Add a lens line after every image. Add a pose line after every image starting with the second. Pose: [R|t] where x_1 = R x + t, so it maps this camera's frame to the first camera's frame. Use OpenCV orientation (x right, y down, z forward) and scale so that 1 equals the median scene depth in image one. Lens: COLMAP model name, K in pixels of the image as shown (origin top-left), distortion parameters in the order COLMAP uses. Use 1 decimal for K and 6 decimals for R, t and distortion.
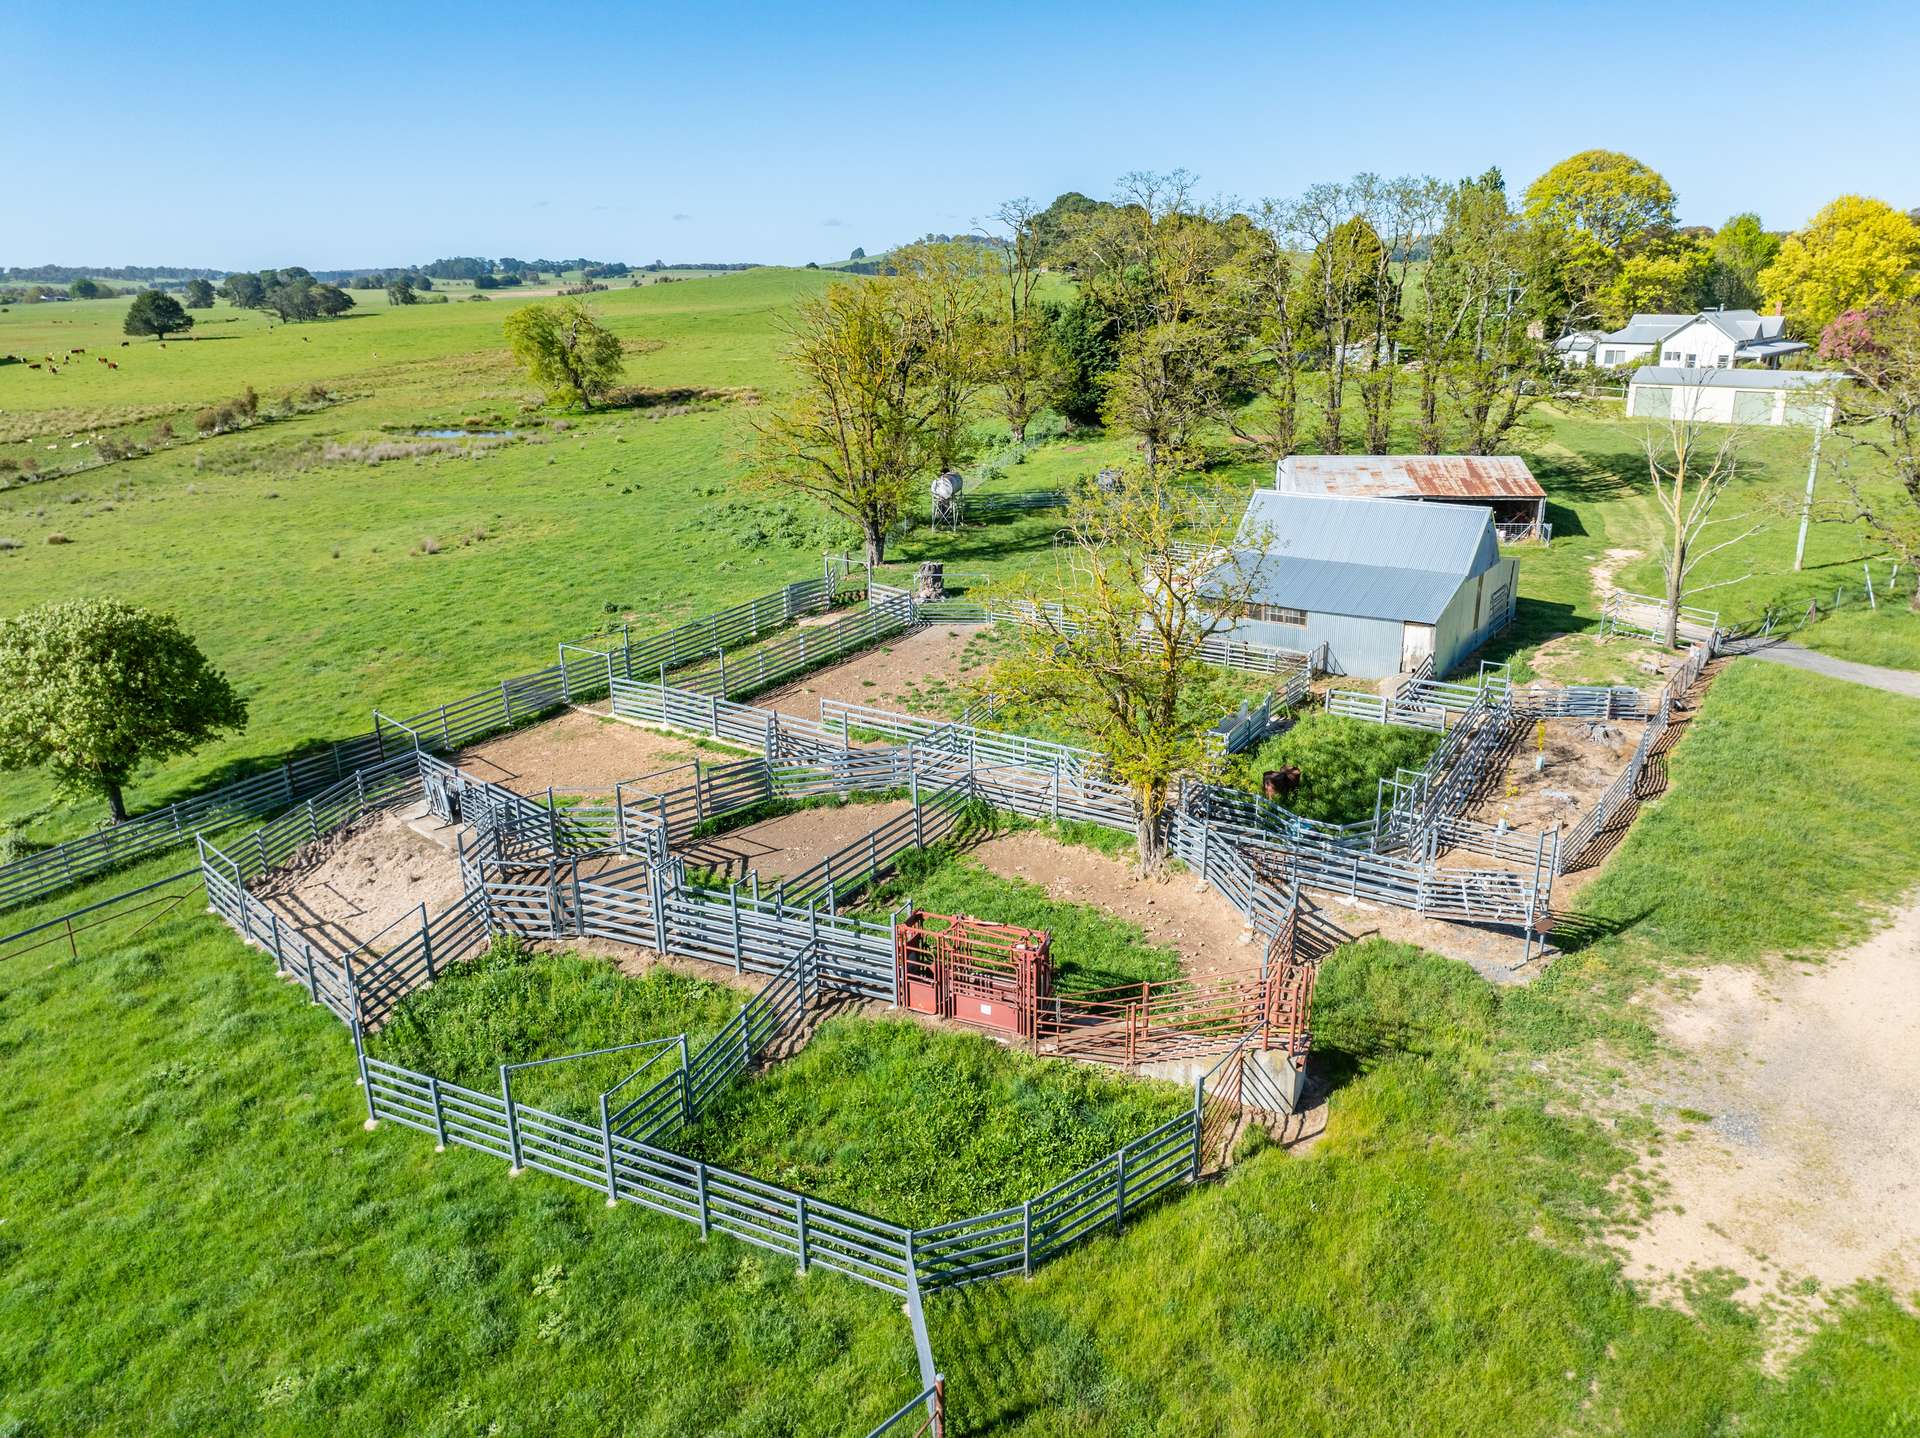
lens RADIAL K [[1328.3, 0, 959.3], [0, 1328.3, 707.2], [0, 0, 1]] dist [-0.022848, -0.017926]
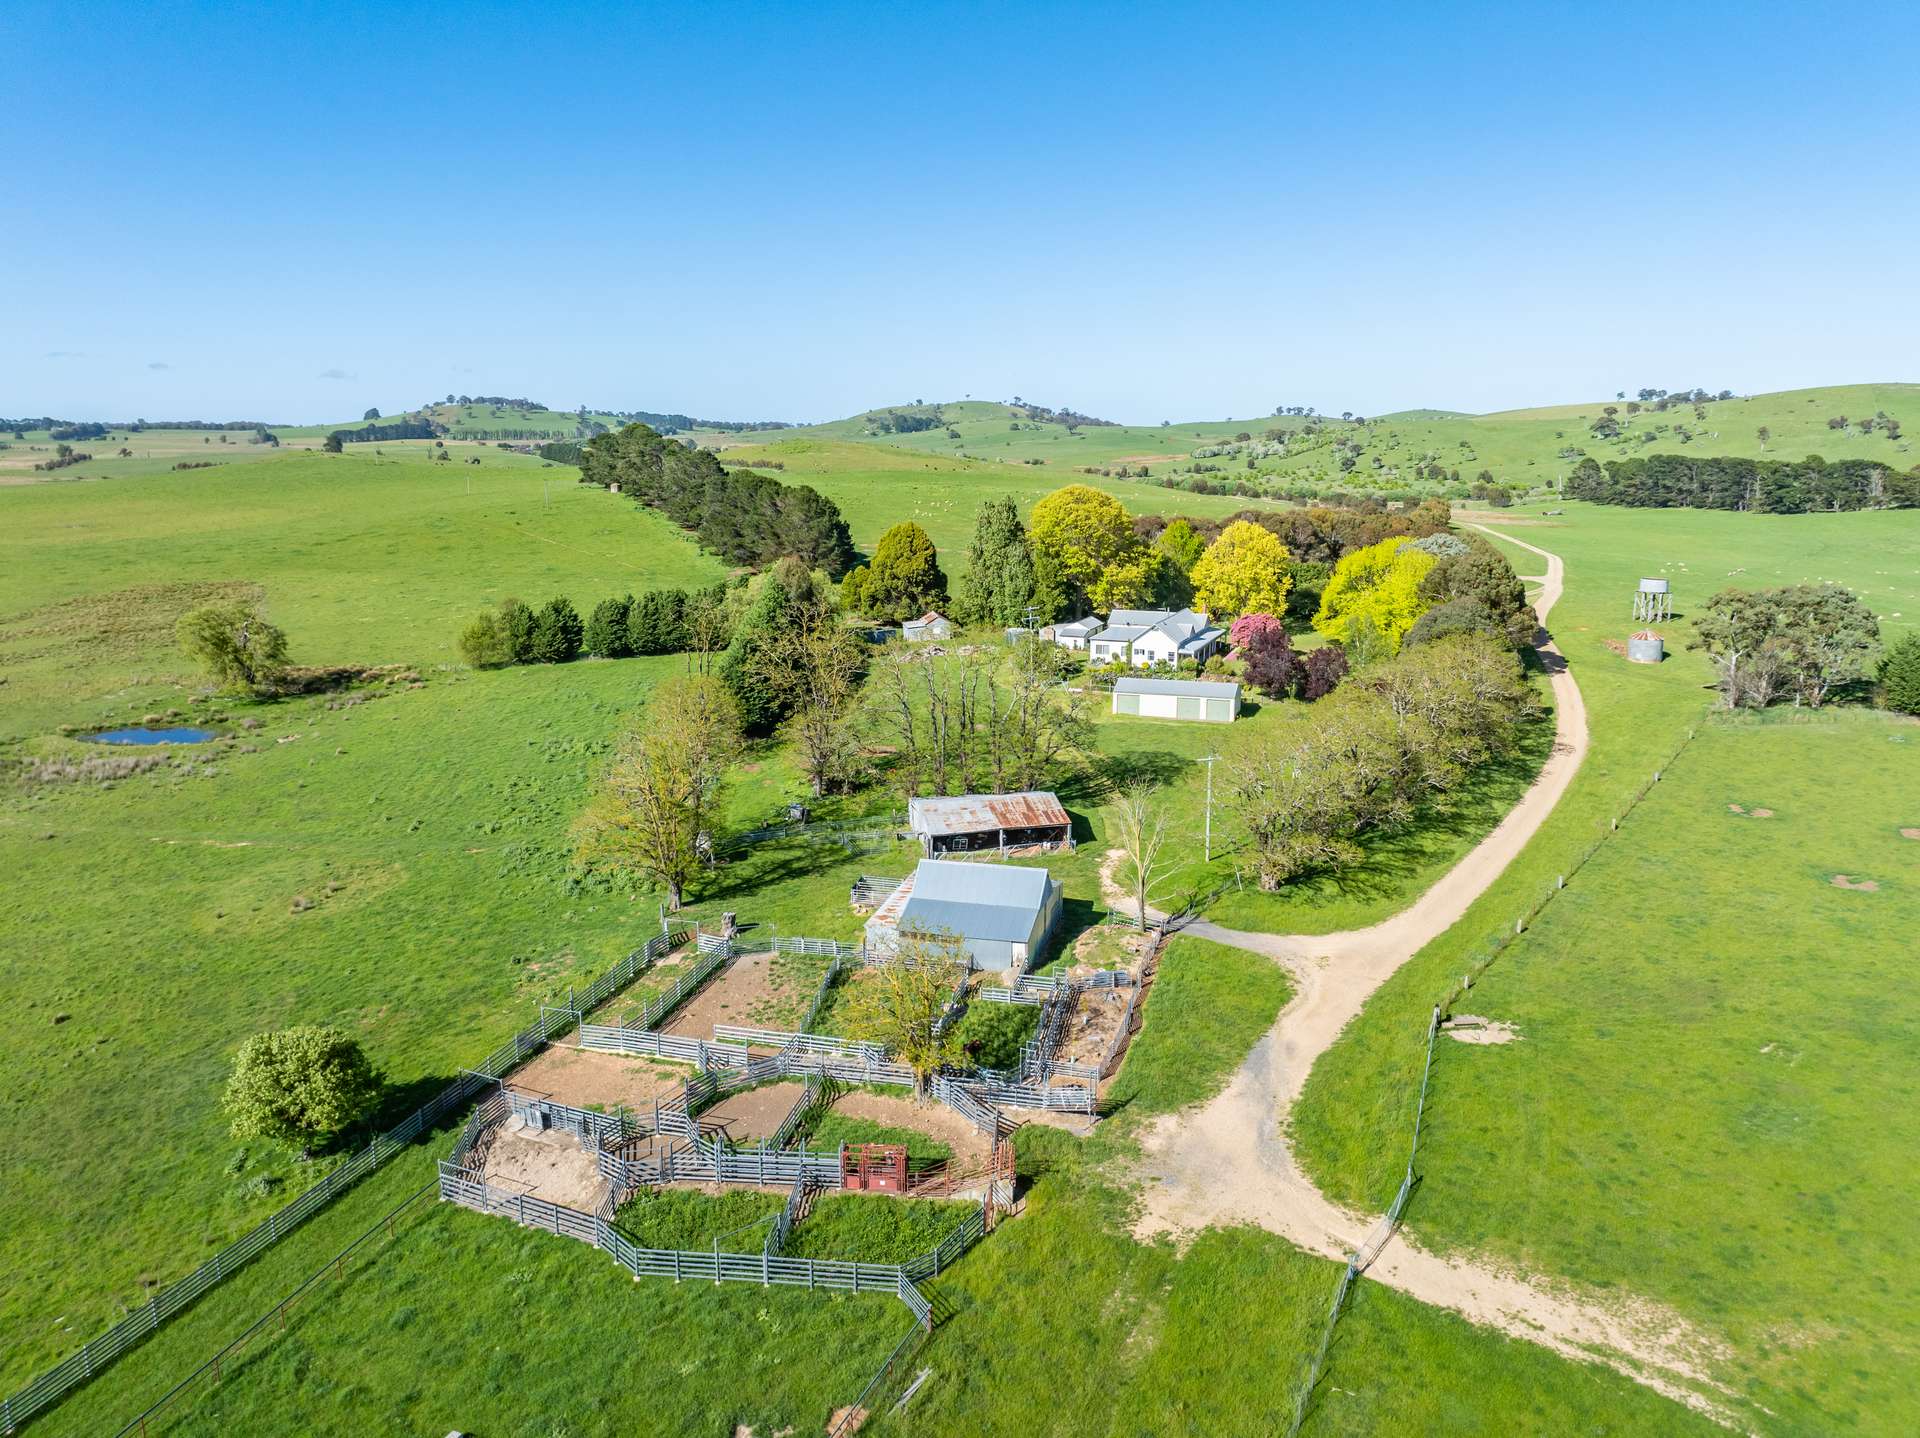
lens RADIAL K [[1328.3, 0, 964.4], [0, 1328.3, 722.6], [0, 0, 1]] dist [-0.022848, -0.017926]
pose [[0.941000, -0.053621, 0.334131, -0.412499], [0.086909, 0.992543, -0.085476, -0.260586], [-0.327056, 0.109472, 0.938643, -0.947993]]
